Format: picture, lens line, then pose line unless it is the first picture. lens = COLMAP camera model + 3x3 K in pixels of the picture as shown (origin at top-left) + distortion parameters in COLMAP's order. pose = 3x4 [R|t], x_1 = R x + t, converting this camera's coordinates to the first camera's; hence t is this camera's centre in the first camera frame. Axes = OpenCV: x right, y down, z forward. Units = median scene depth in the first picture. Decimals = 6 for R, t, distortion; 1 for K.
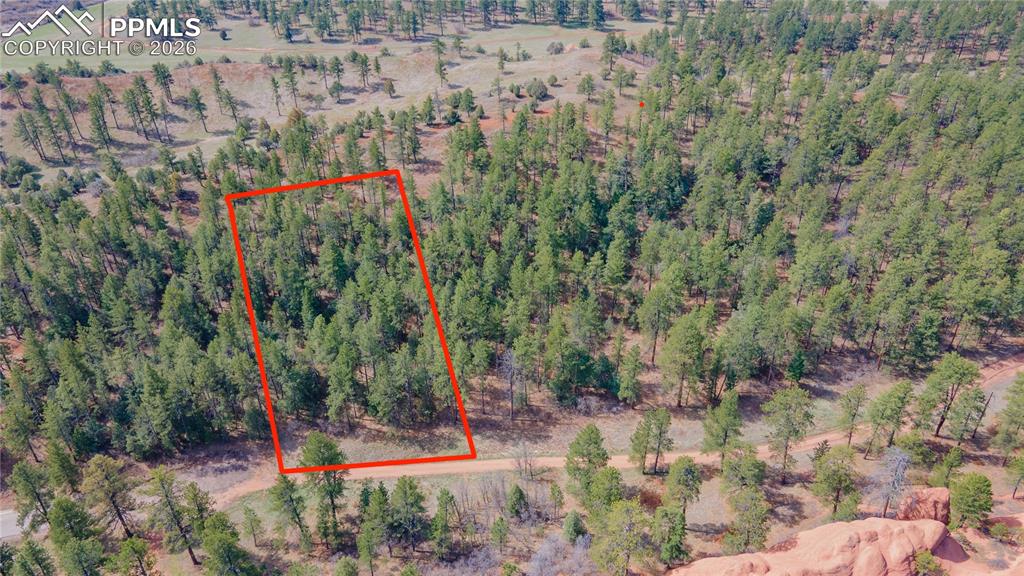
lens RADIAL K [[748.7, 0, 512.6], [0, 748.7, 289.6], [0, 0, 1]] dist [0.018941, 0.039028]
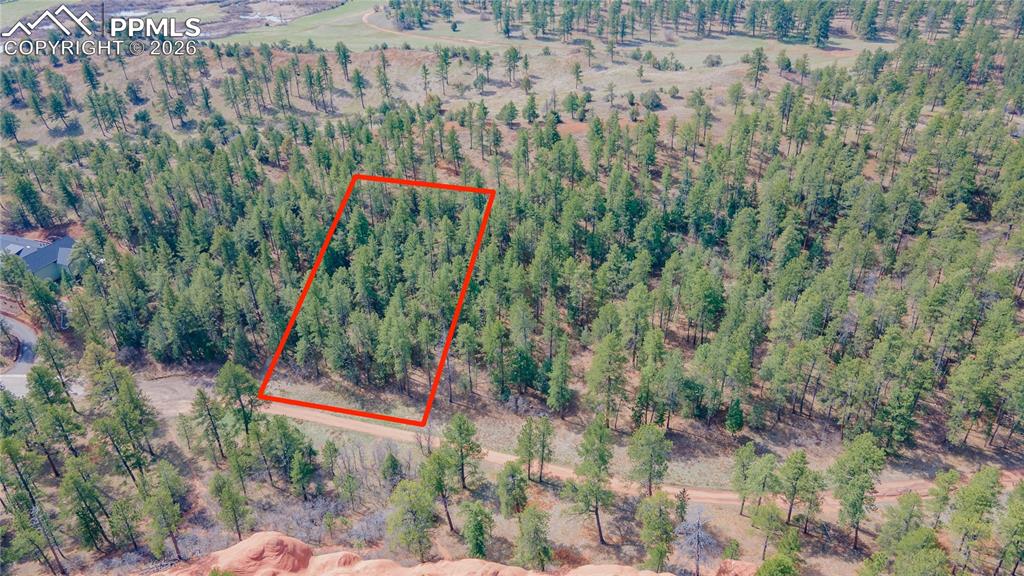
lens RADIAL K [[748.7, 0, 508.8], [0, 748.7, 286.4], [0, 0, 1]] dist [0.018941, 0.039028]
pose [[0.928735, 0.182311, -0.322822, 0.193939], [-0.185047, 0.982473, 0.022477, -0.011492], [0.321261, 0.038862, 0.946193, 0.015840]]
